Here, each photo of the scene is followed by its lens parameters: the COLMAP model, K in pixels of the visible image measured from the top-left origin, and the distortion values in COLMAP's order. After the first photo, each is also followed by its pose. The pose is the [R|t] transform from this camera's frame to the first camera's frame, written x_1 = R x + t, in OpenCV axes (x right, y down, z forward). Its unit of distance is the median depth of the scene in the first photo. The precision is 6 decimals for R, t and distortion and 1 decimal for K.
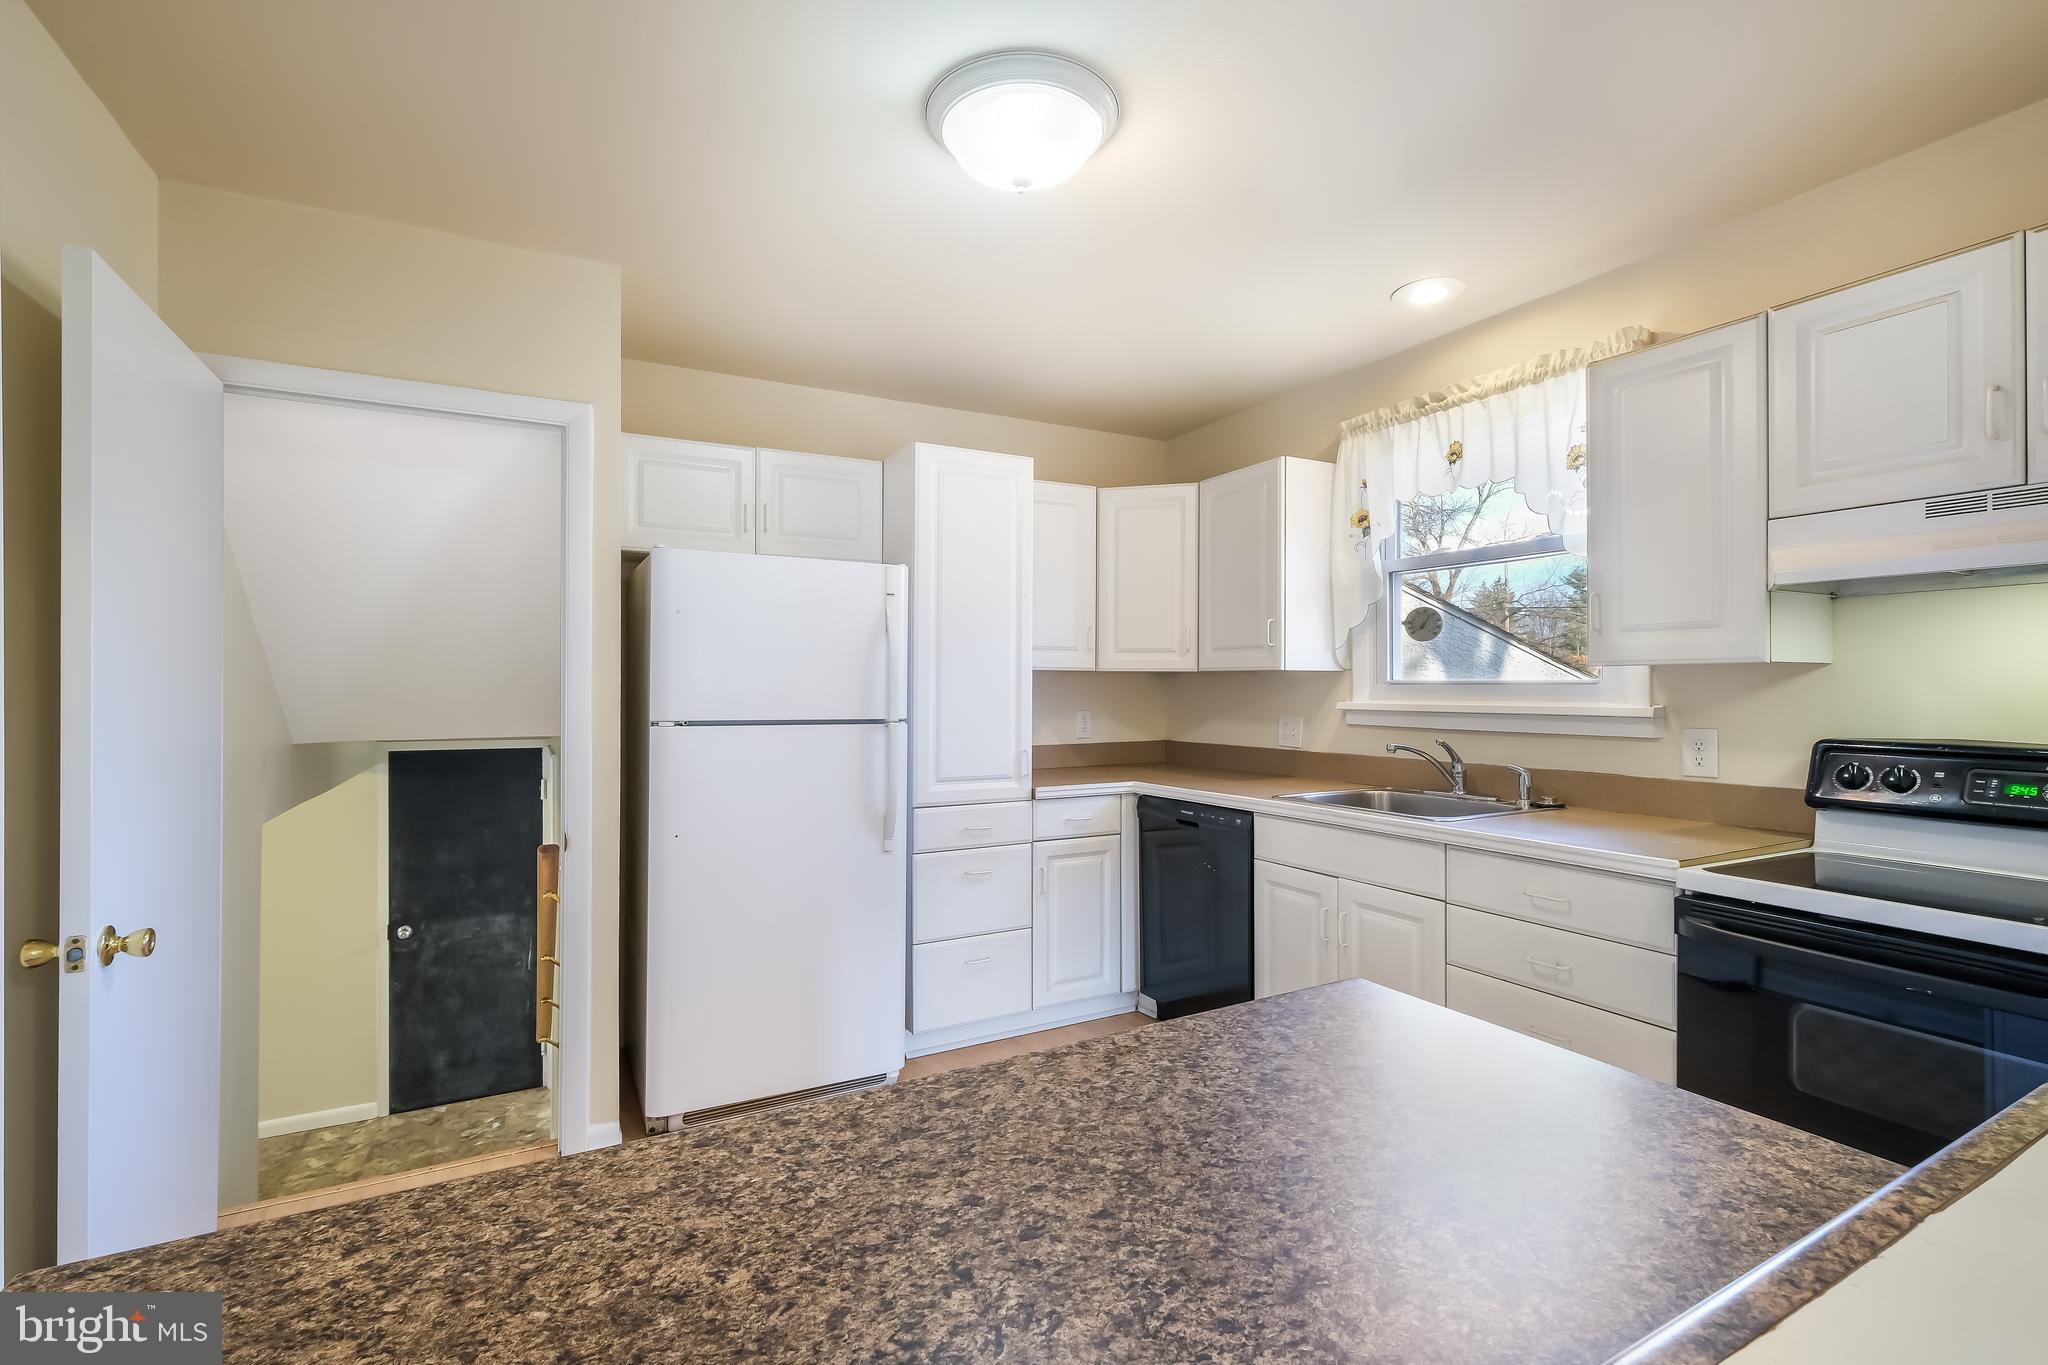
lens RADIAL K [[912.8, 0, 1011.8], [0, 912.8, 686.2], [0, 0, 1]] dist [0.000477, -0.000380]
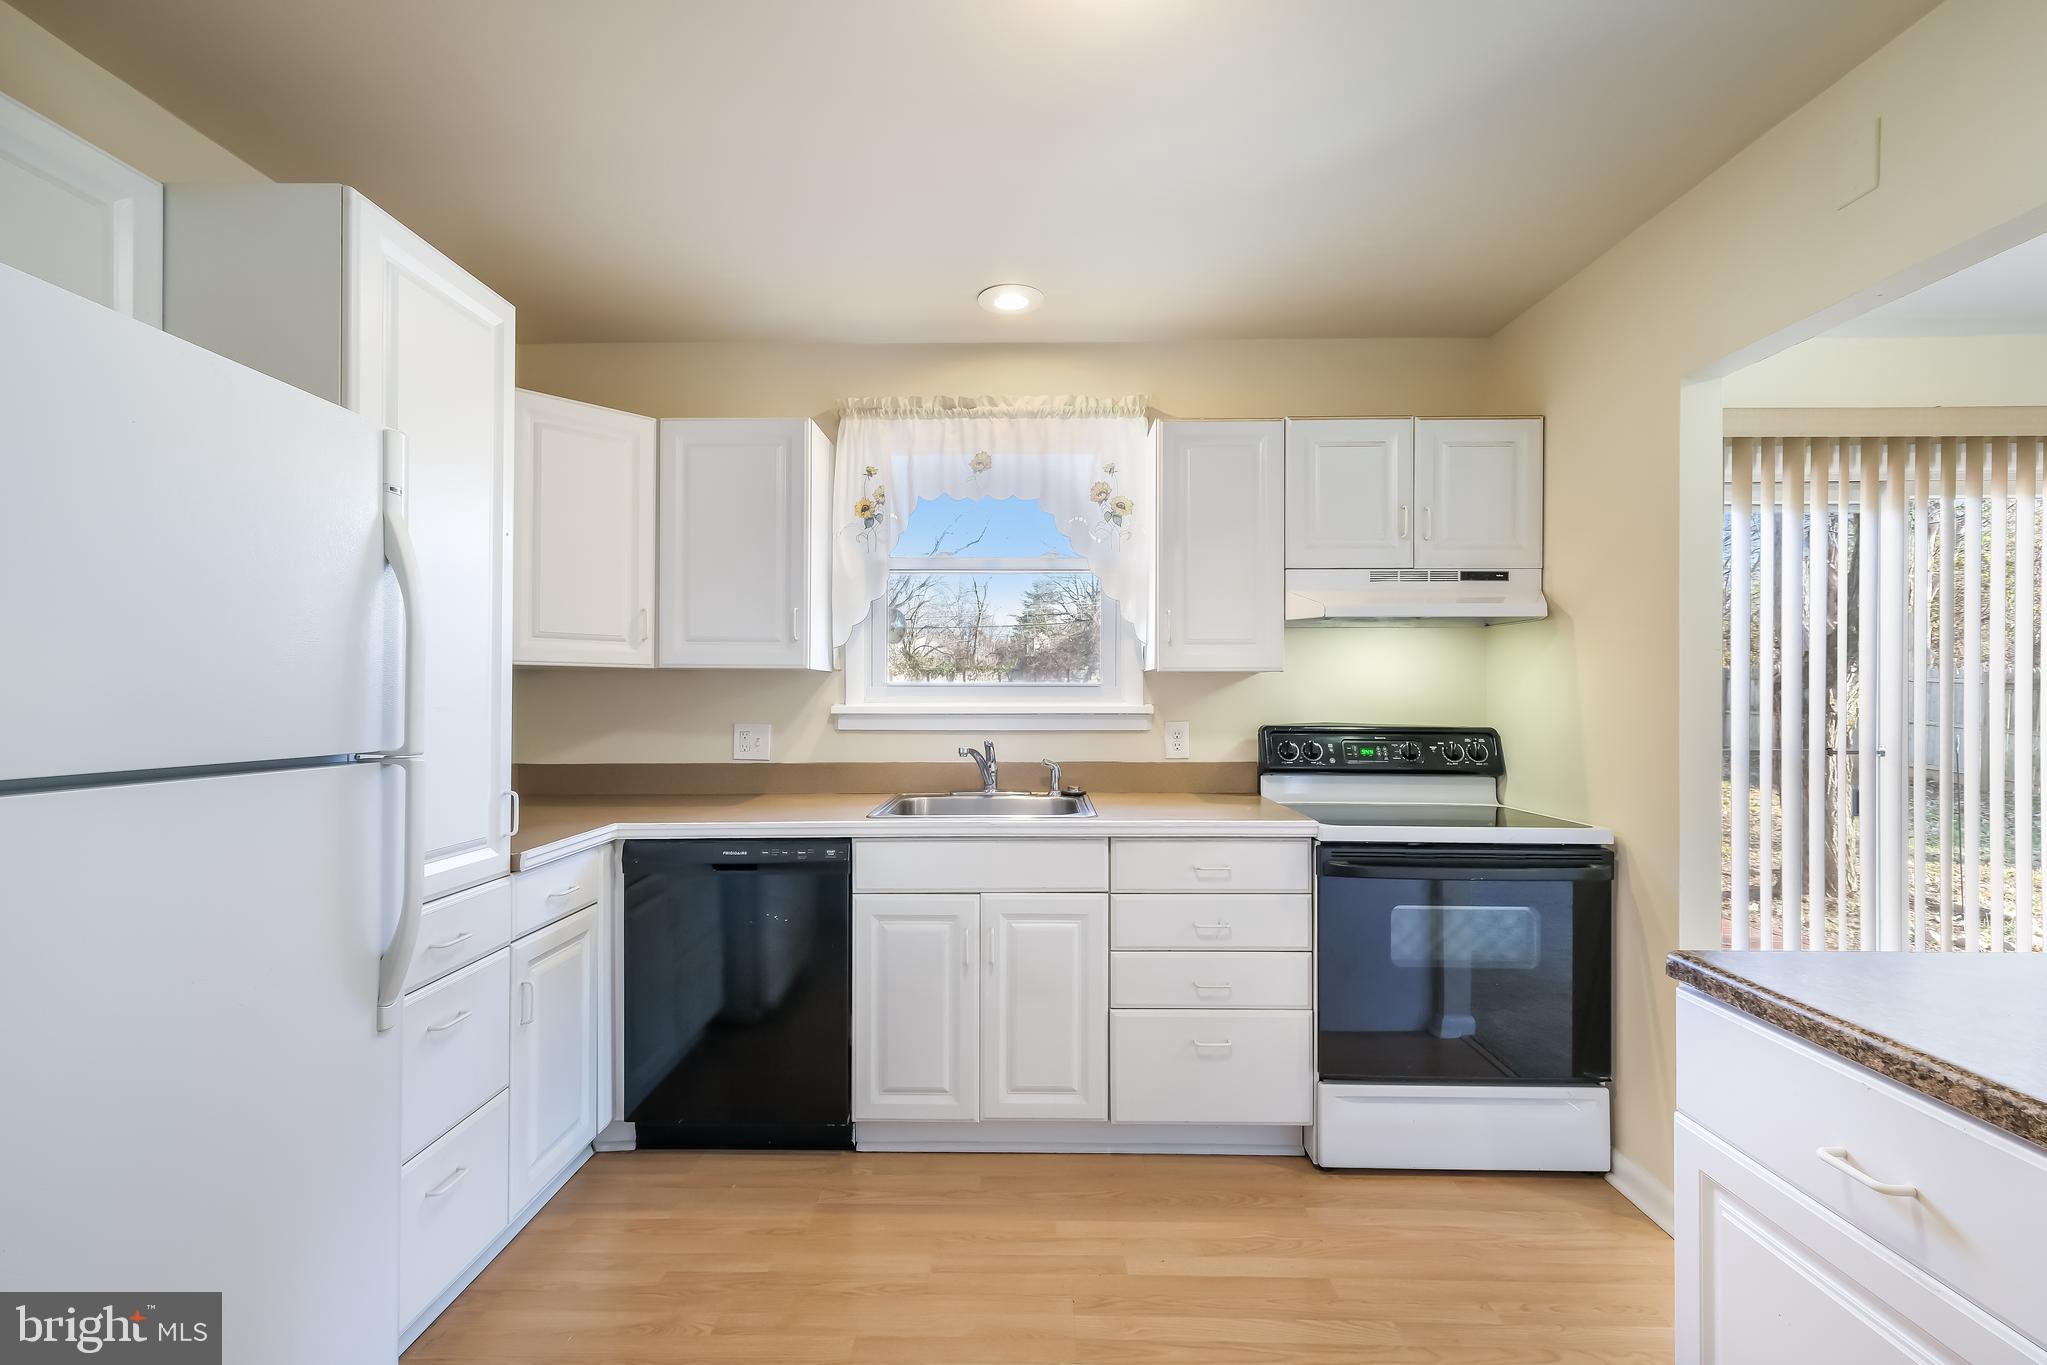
lens RADIAL K [[886.1, 0, 1024.1], [0, 886.1, 691.6], [0, 0, 1]] dist [0.002021, 0.000040]
pose [[0.480110, 0.003247, 0.877202, -0.370320], [-0.001493, 0.999995, -0.002884, 0.006517], [-0.877207, 0.000075, 0.480113, 0.476685]]
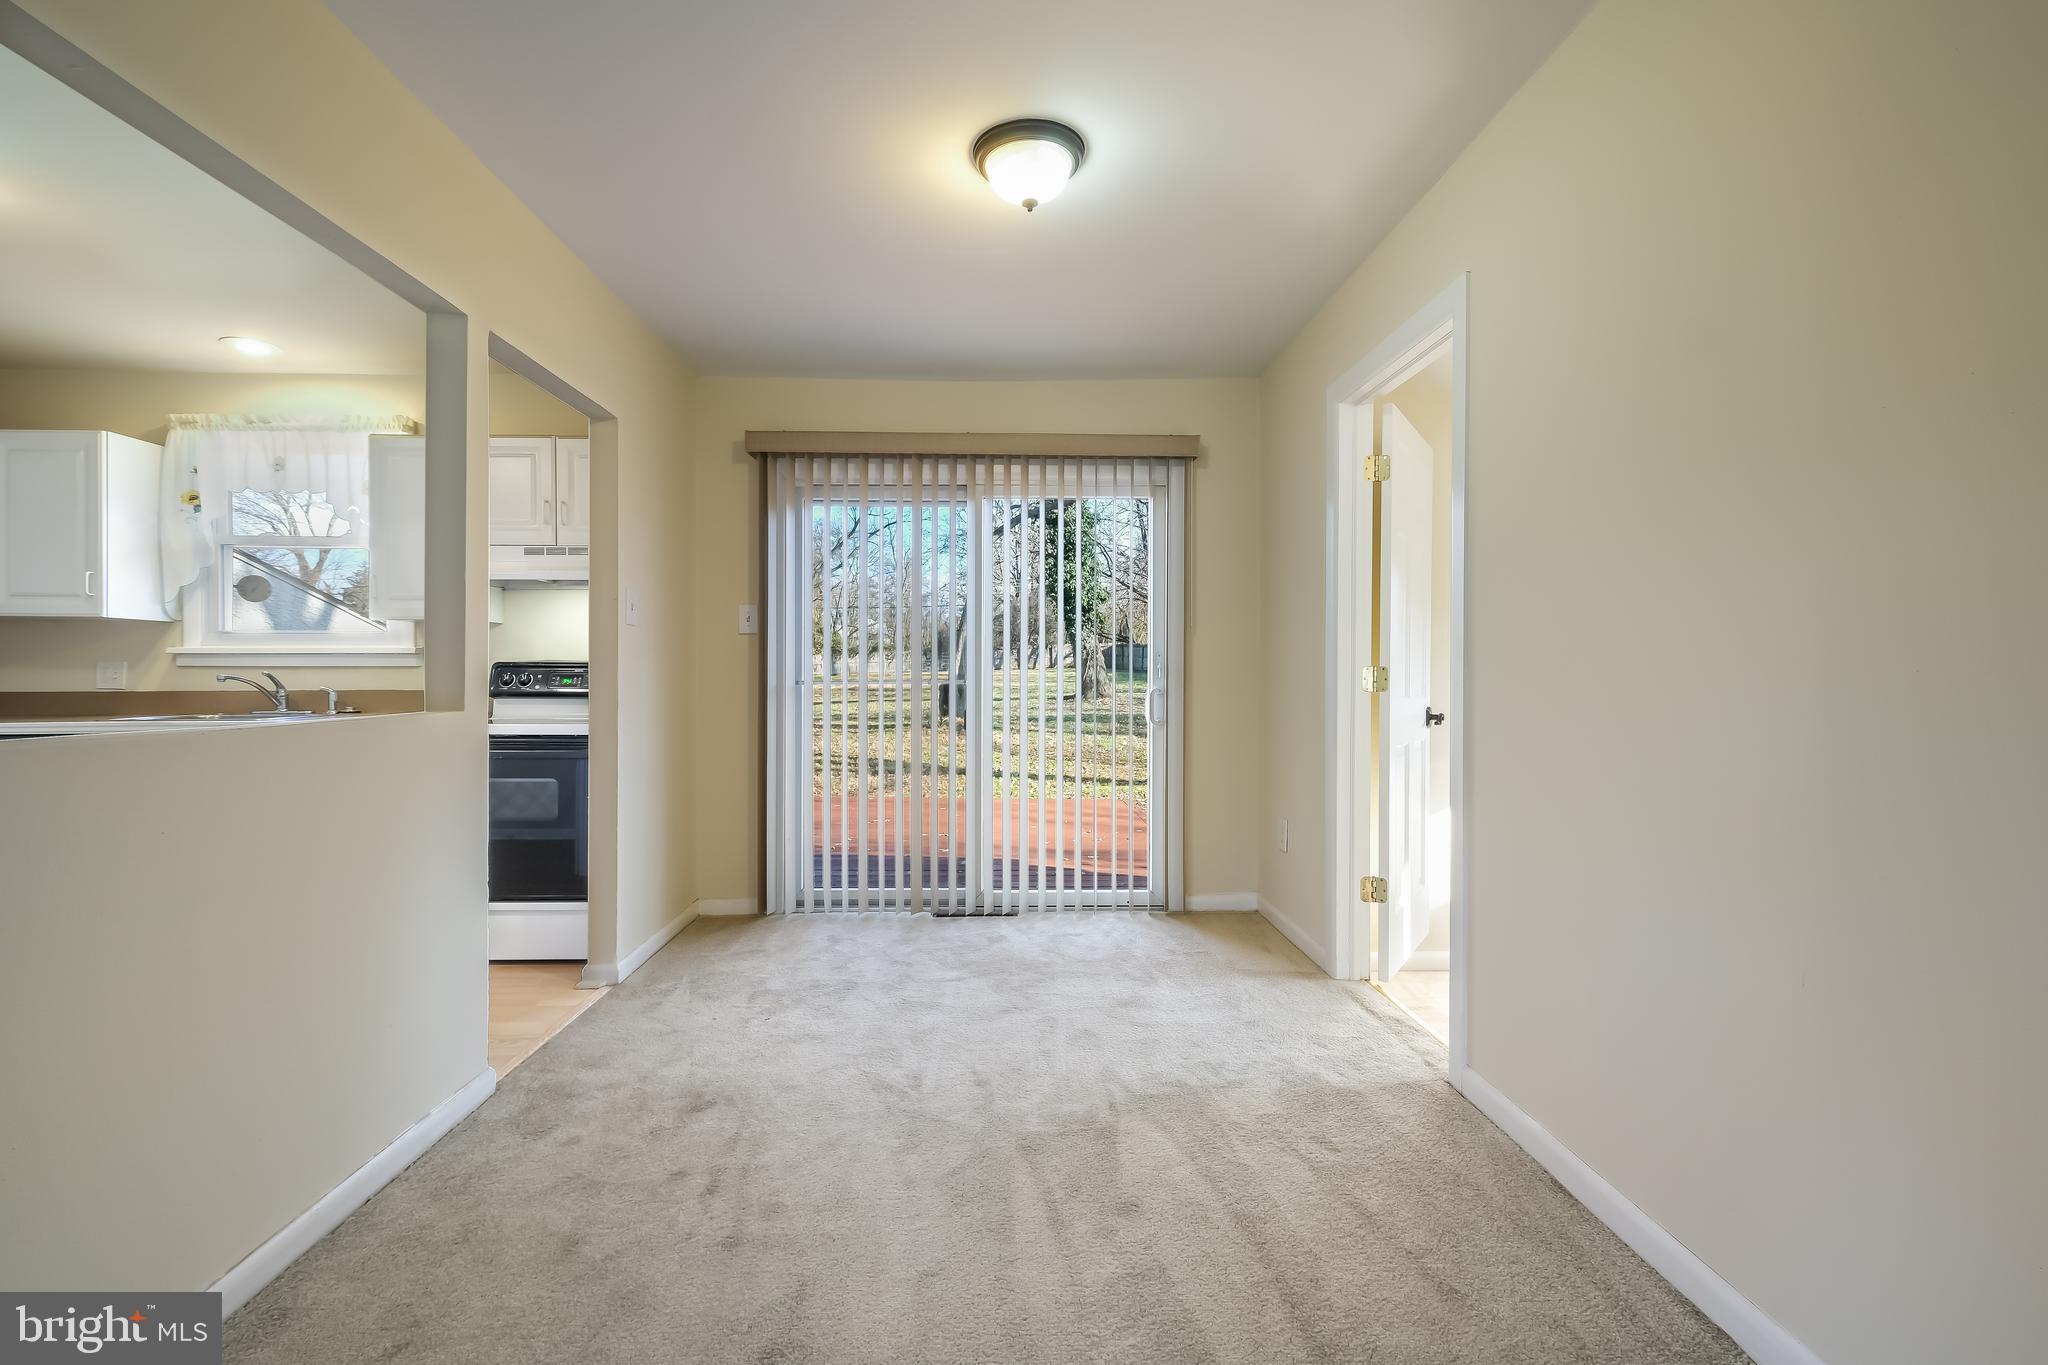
lens RADIAL K [[887.3, 0, 997.5], [0, 887.3, 674.2], [0, 0, 1]] dist [0.000767, 0.008429]
pose [[0.457621, -0.001206, 0.889147, -0.214218], [-0.001038, 0.999998, 0.001891, 0.056863], [-0.889147, -0.001788, 0.457618, -0.578552]]
